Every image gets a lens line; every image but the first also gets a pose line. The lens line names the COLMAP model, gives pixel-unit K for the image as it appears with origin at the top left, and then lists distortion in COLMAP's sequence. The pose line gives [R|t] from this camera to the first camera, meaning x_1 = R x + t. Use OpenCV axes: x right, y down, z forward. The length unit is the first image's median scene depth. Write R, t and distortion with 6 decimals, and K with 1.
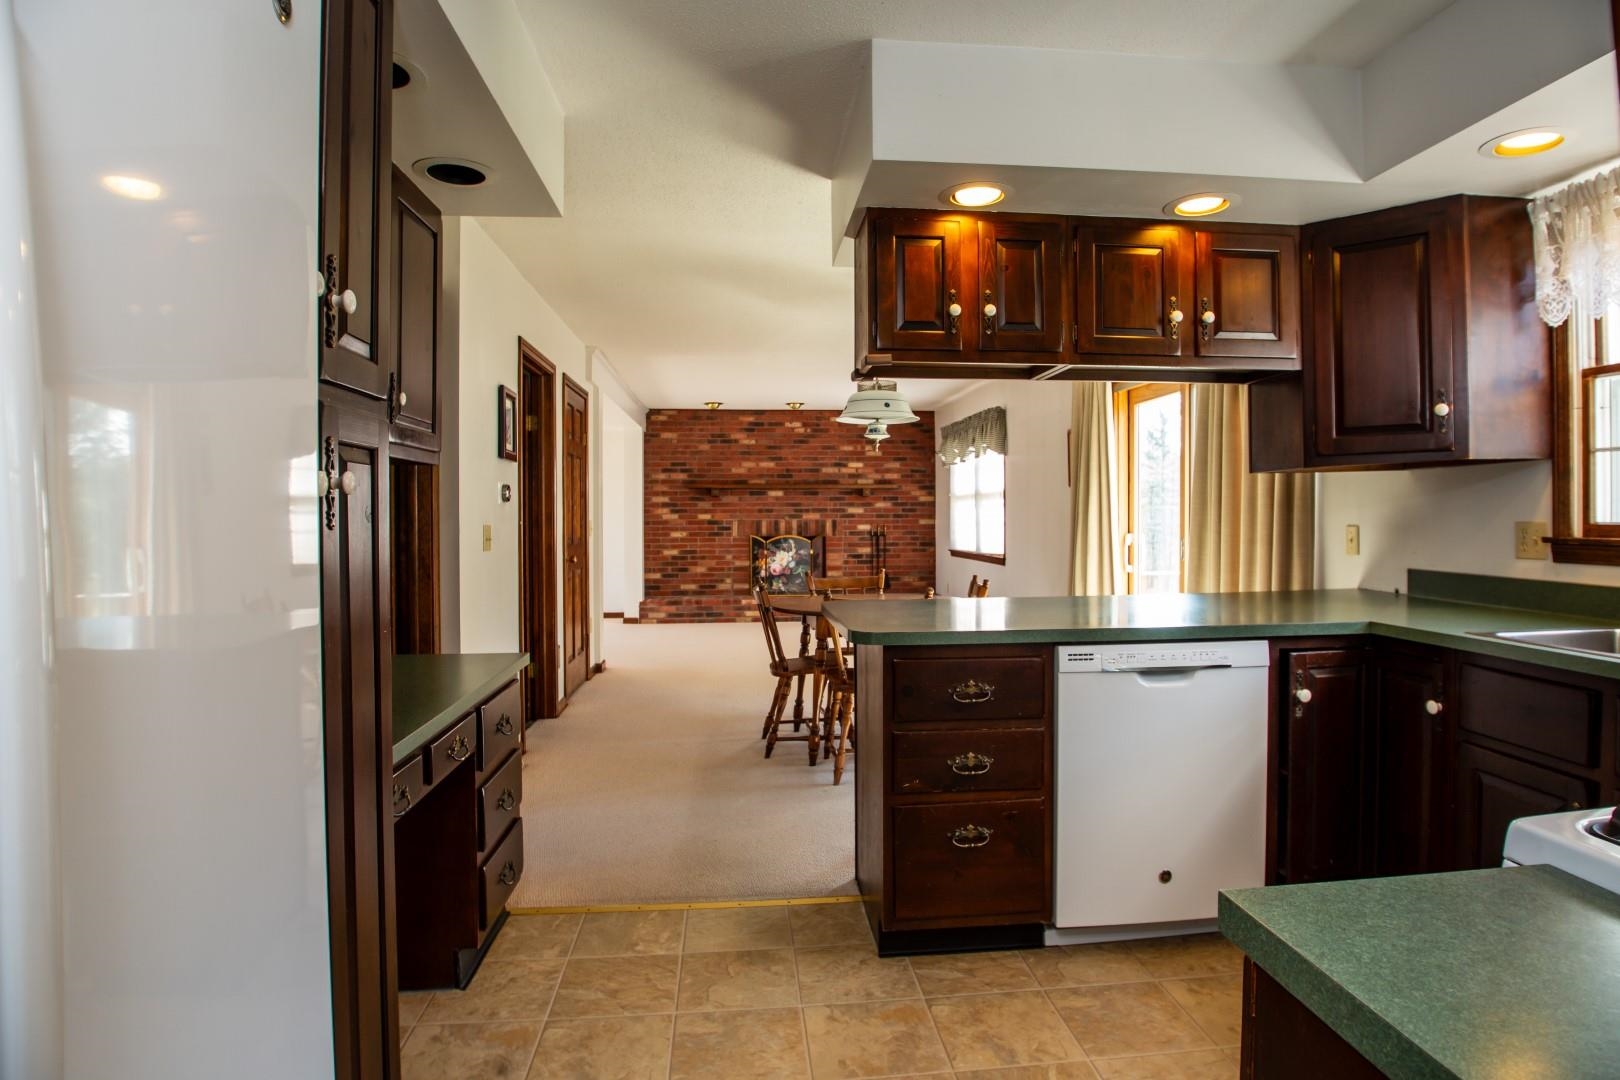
lens RADIAL K [[1012.6, 0, 810.5], [0, 1012.6, 531.1], [0, 0, 1]] dist [-0.001180, -0.000750]
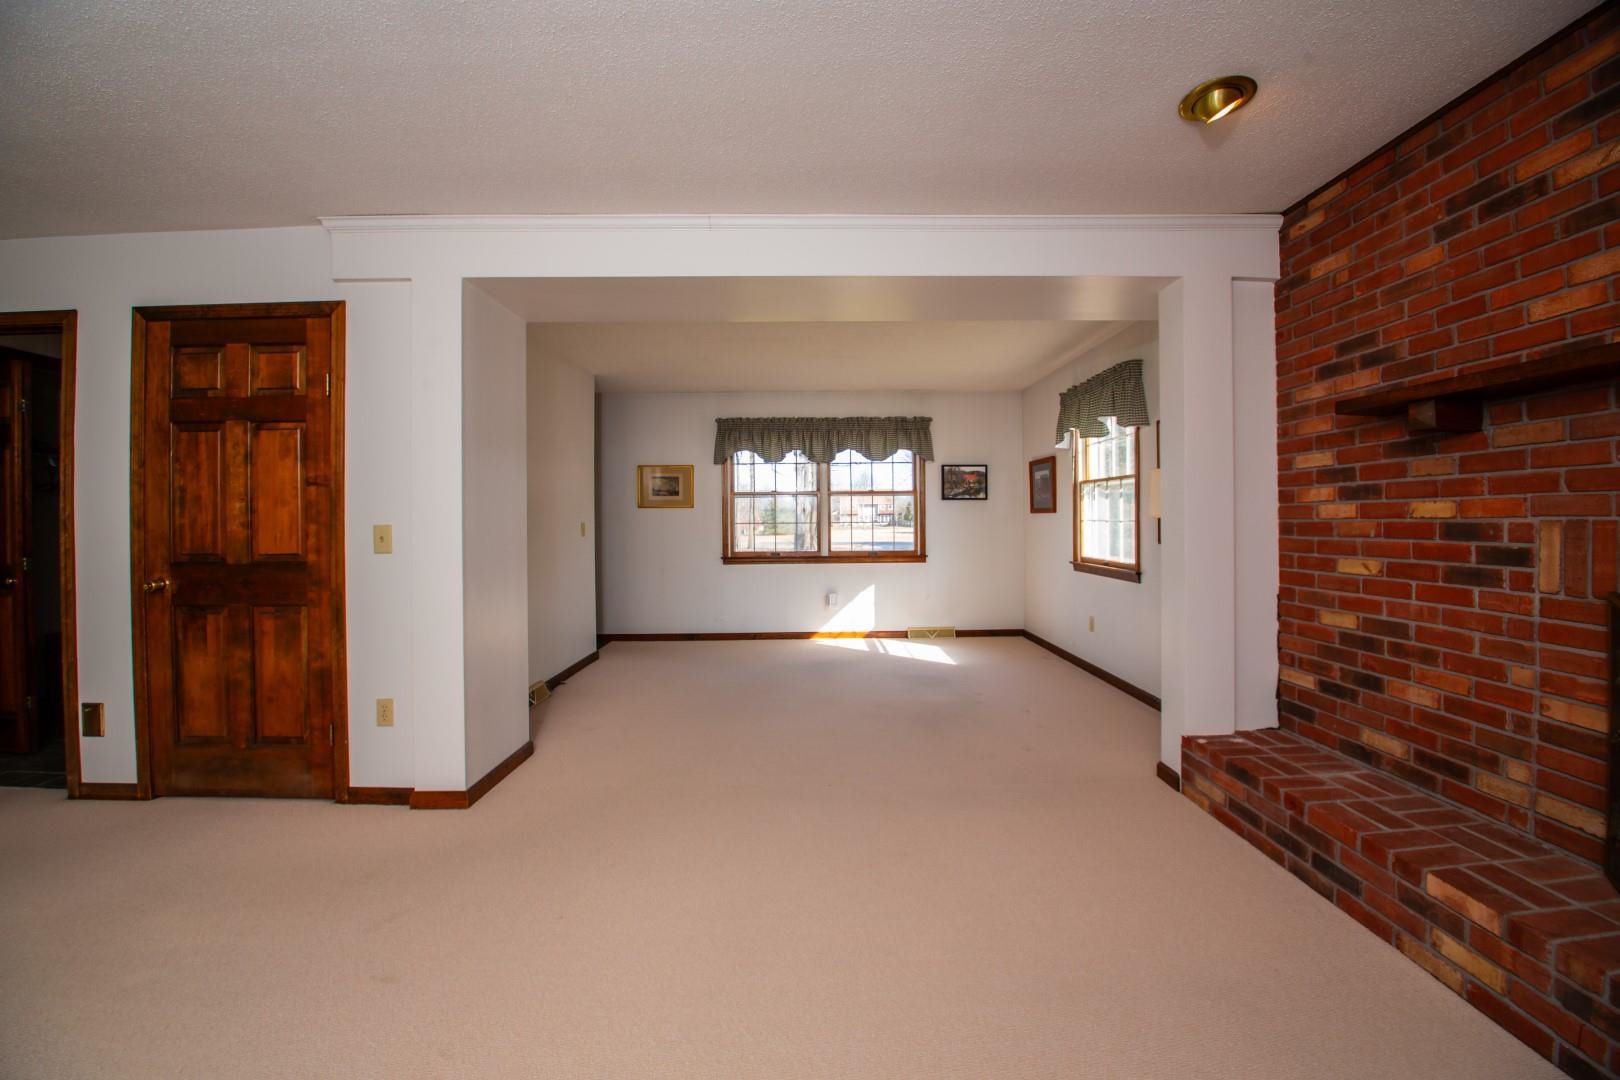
lens RADIAL K [[667.2, 0, 820.2], [0, 667.2, 520.4], [0, 0, 1]] dist [-0.026415, -0.000433]
pose [[-0.062681, 0.004755, -0.998022, 0.083889], [-0.001023, 0.999988, 0.004828, -0.011976], [0.998033, 0.001323, -0.062676, 0.845926]]
